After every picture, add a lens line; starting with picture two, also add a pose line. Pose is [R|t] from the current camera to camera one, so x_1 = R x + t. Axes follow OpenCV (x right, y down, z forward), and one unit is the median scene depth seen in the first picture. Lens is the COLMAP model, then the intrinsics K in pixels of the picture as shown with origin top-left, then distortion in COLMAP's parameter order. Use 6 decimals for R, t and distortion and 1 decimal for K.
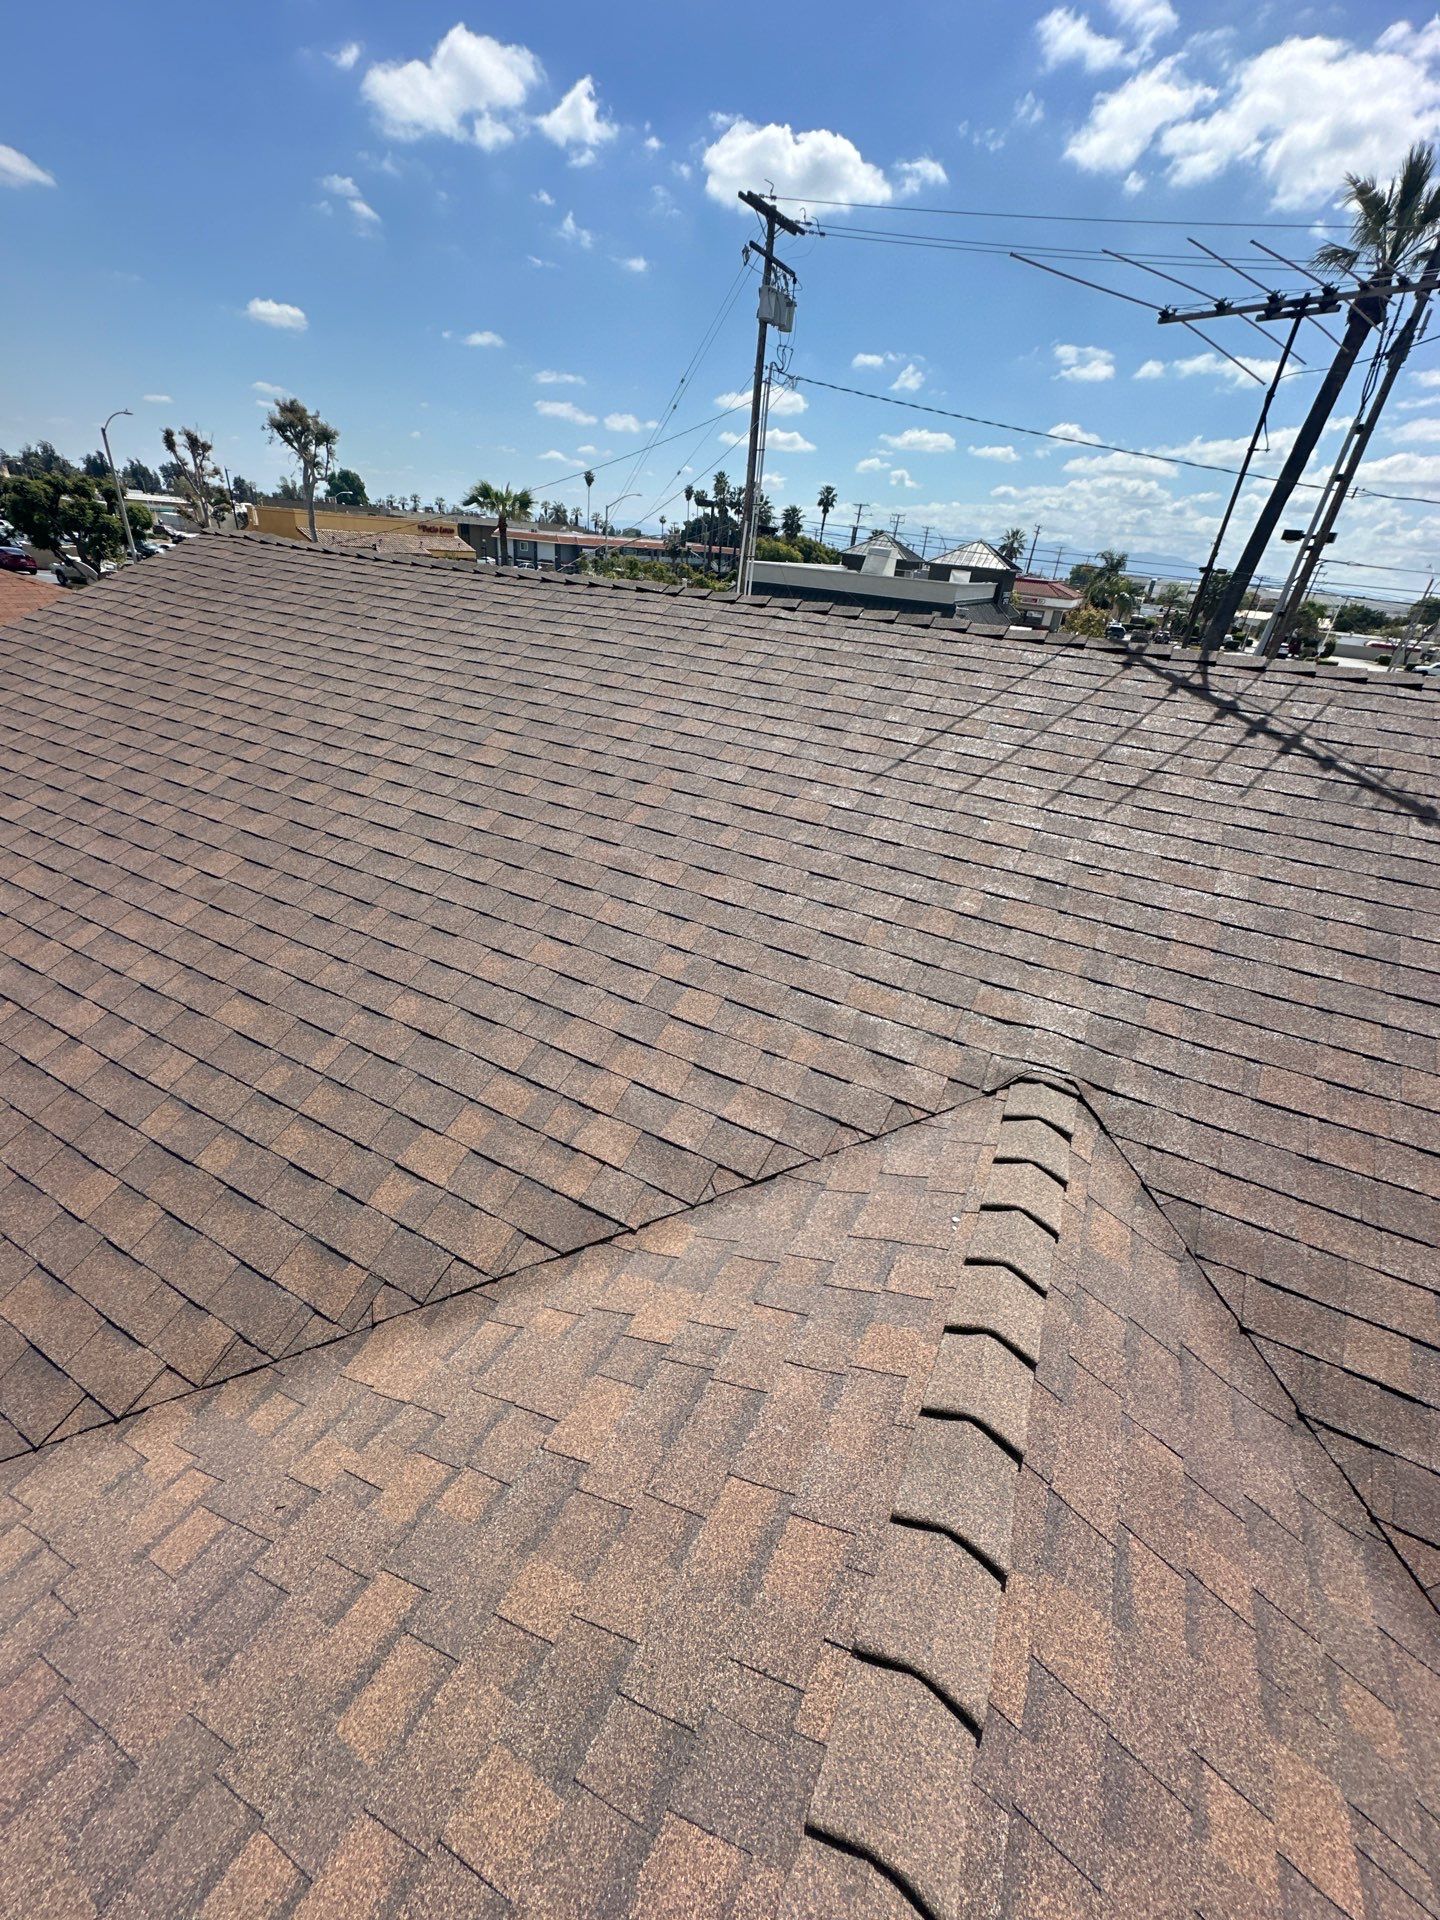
lens RADIAL K [[769.6, 0, 718.3], [0, 769.6, 953.0], [0, 0, 1]] dist [-0.003193, 0.000624]
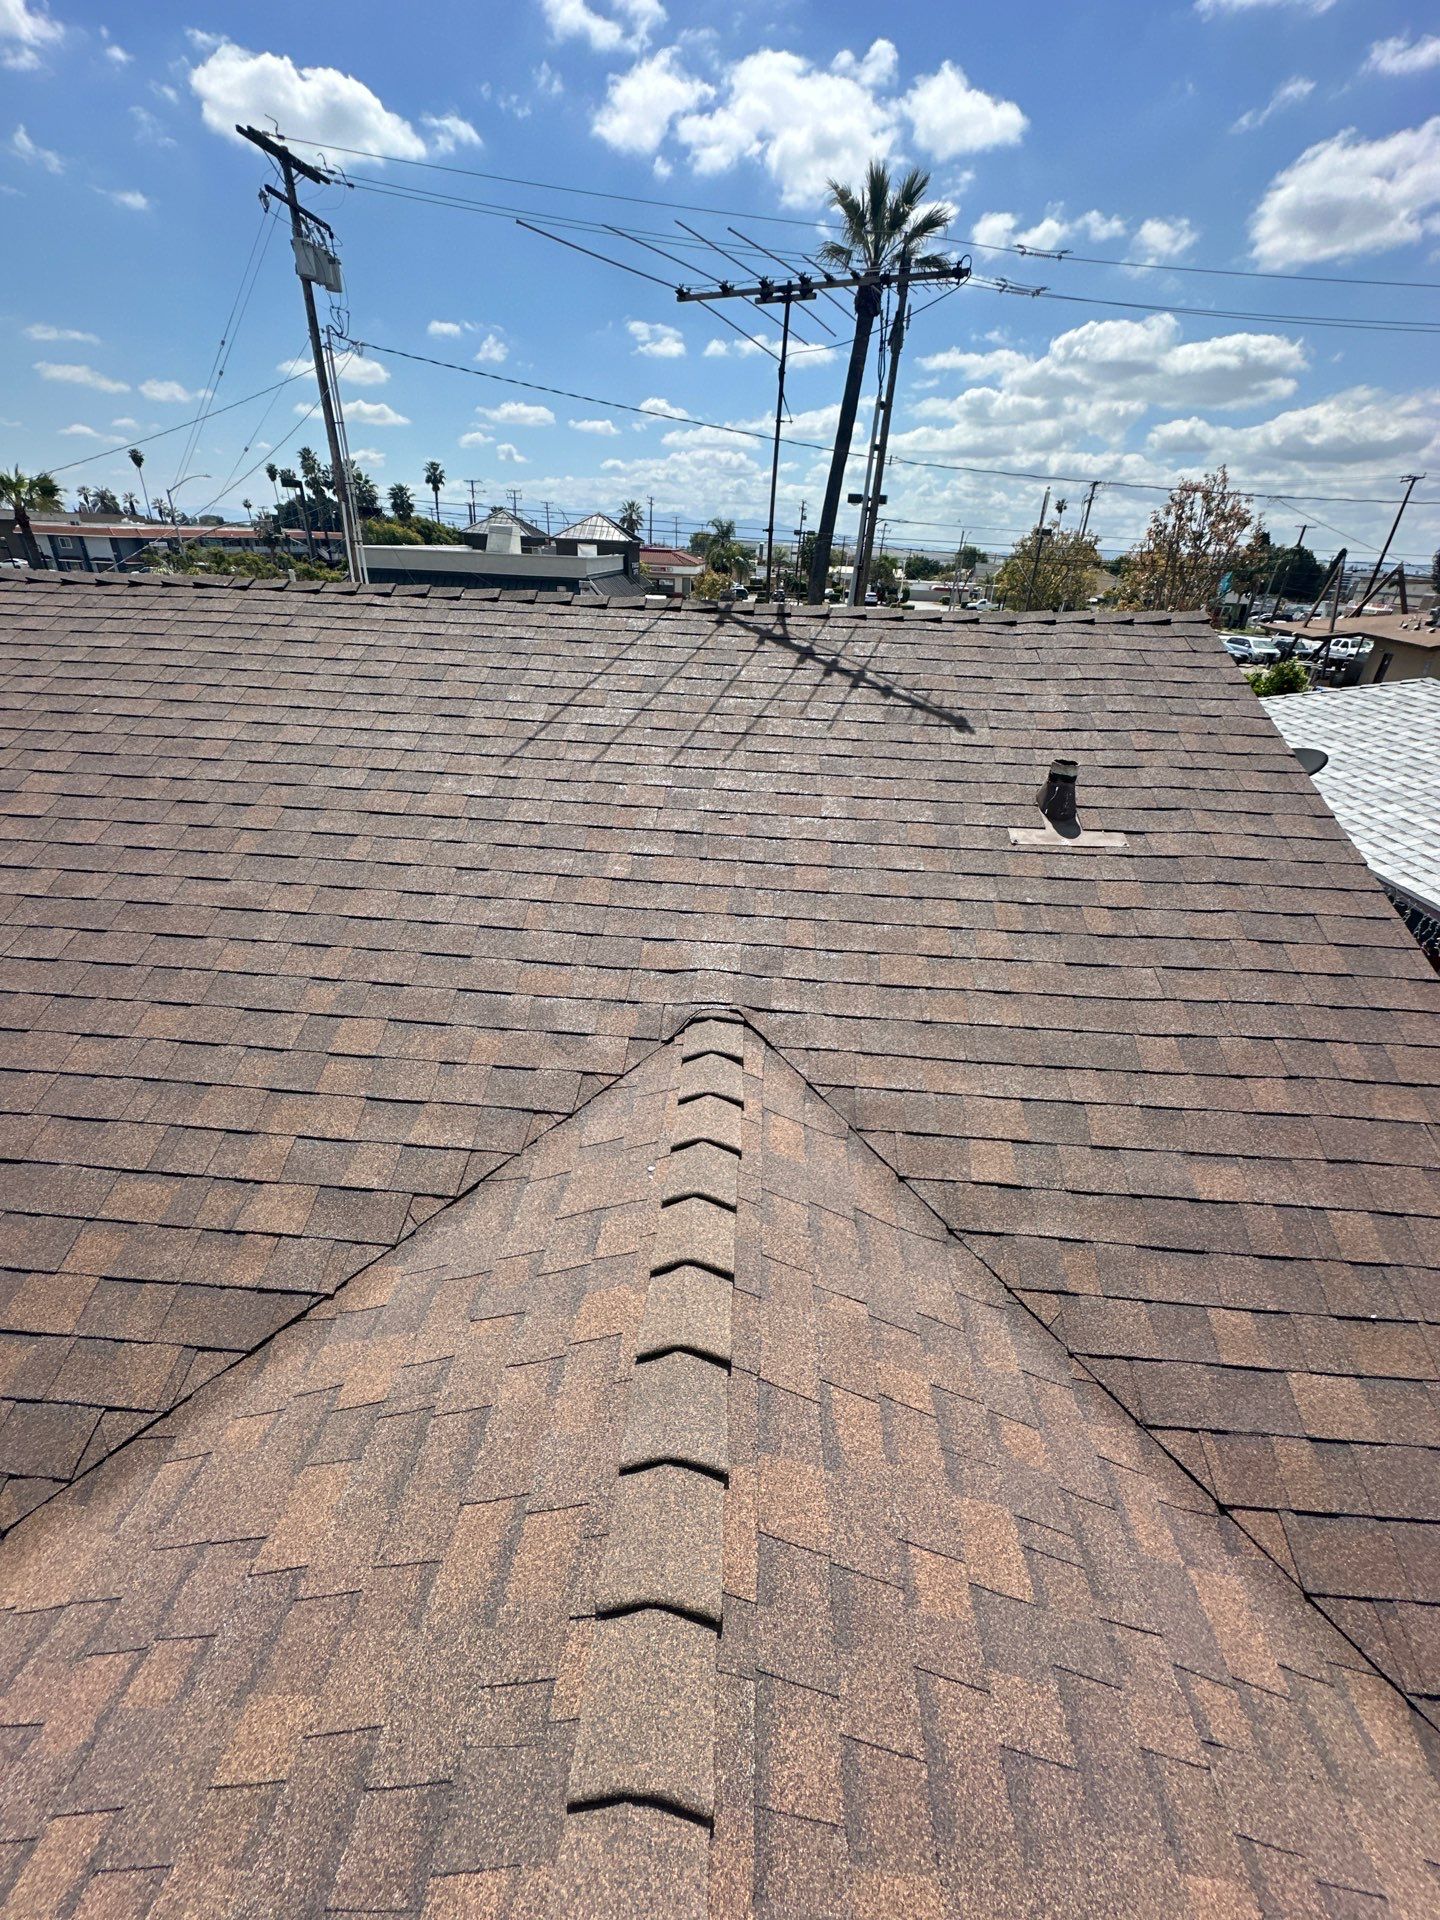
lens RADIAL K [[769.6, 0, 720.0], [0, 769.6, 952.5], [0, 0, 1]] dist [-0.003193, 0.000624]
pose [[0.910554, -0.232908, 0.341533, 0.055954], [0.224914, 0.972312, 0.063428, 0.008668], [-0.346850, 0.019061, 0.937727, -0.008516]]
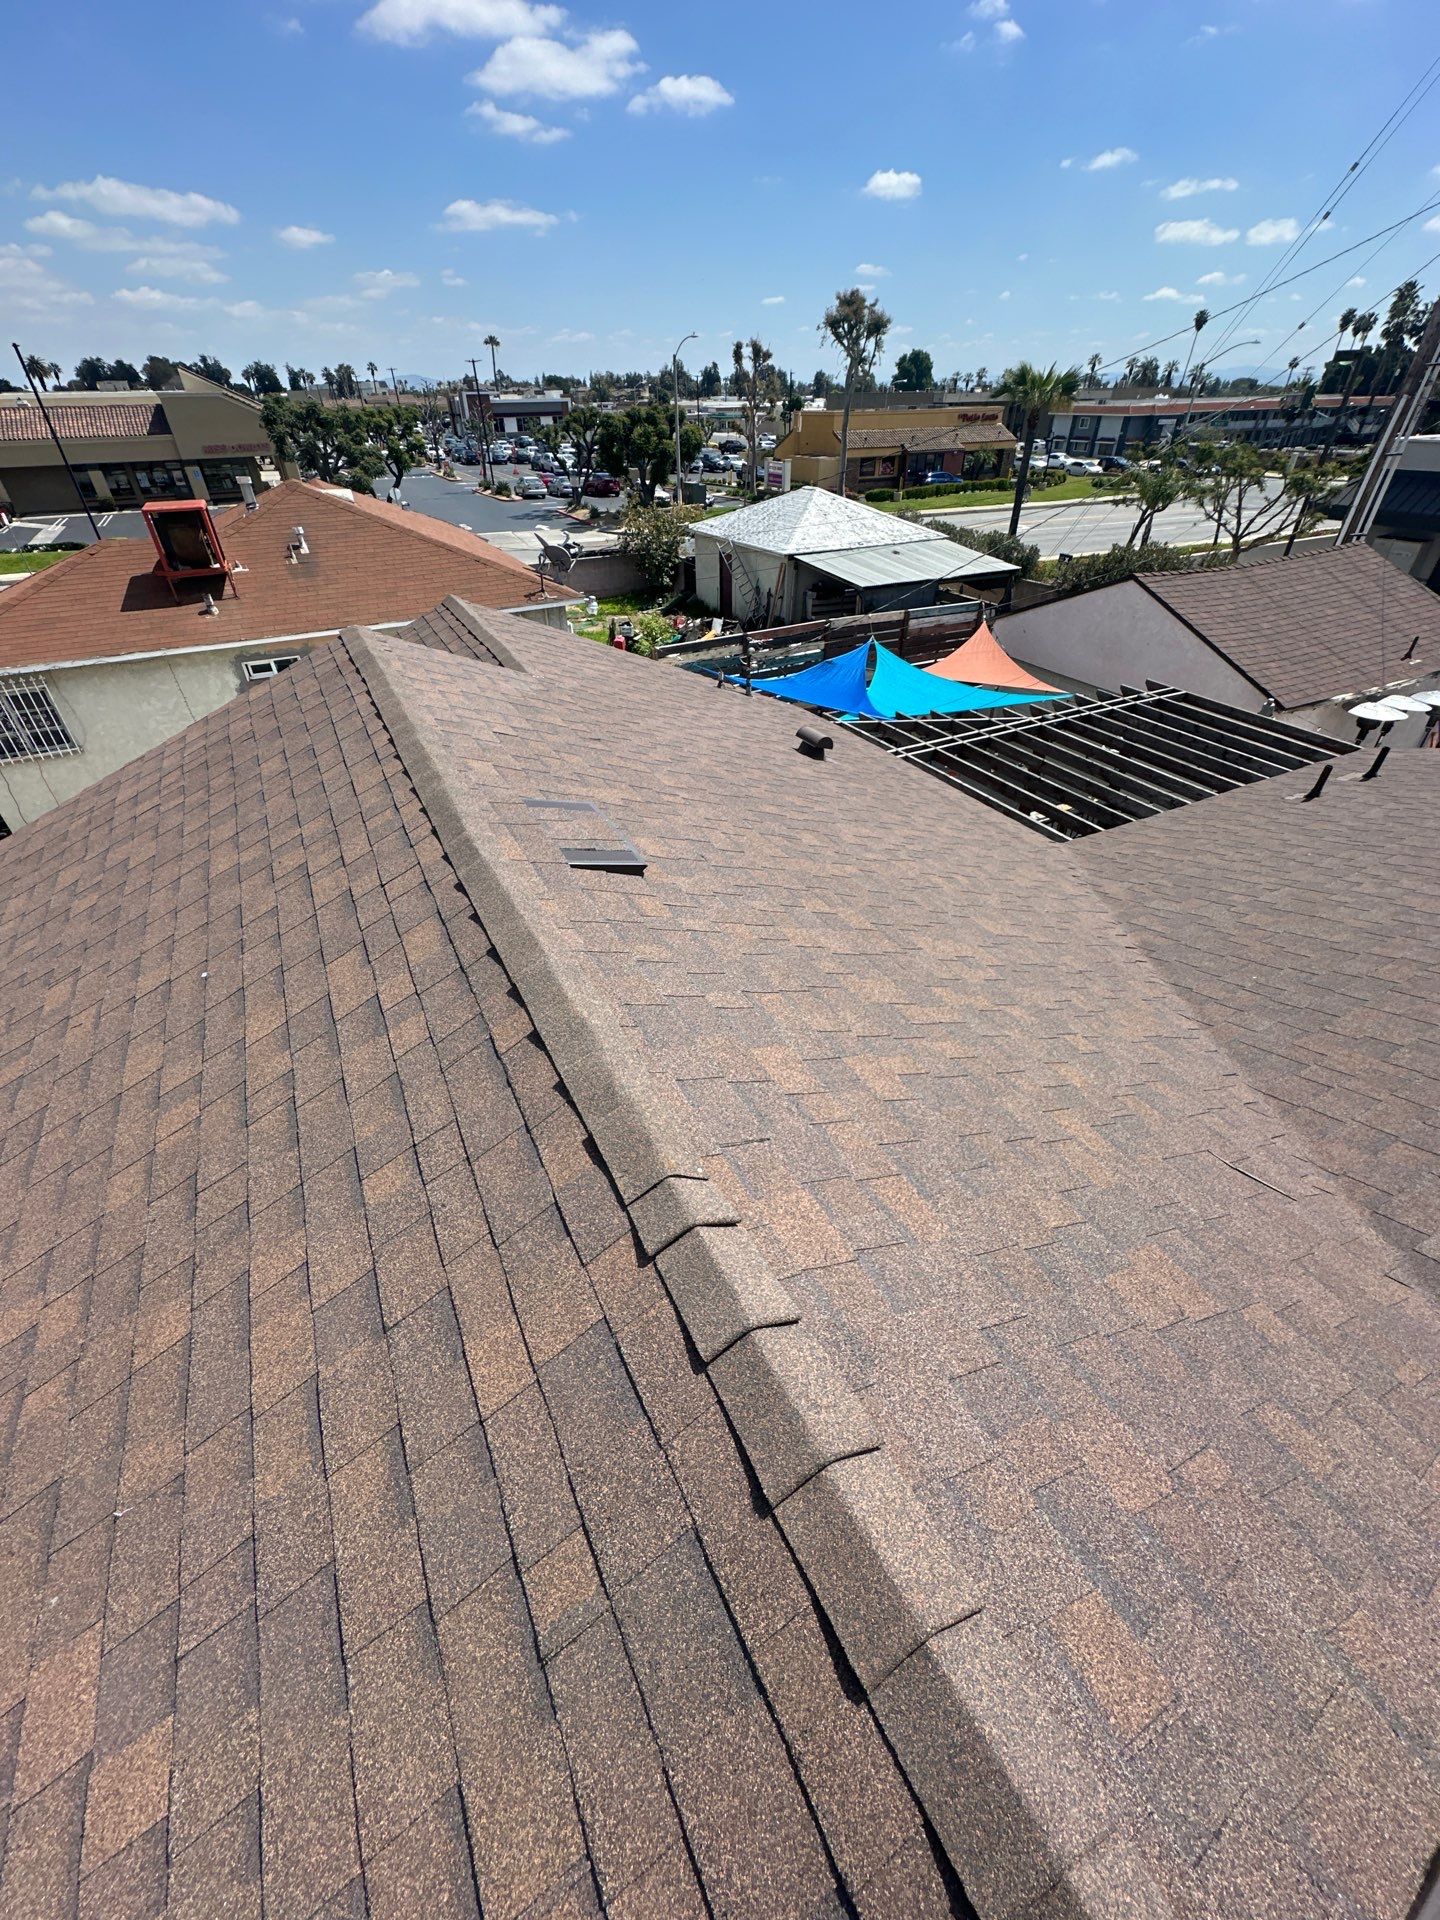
lens RADIAL K [[769.6, 0, 711.5], [0, 769.6, 954.2], [0, 0, 1]] dist [-0.003193, 0.000624]
pose [[0.817128, 0.260477, -0.514250, 0.088173], [-0.197875, 0.964627, 0.174184, -0.807338], [0.541430, -0.040574, 0.839766, 1.024705]]
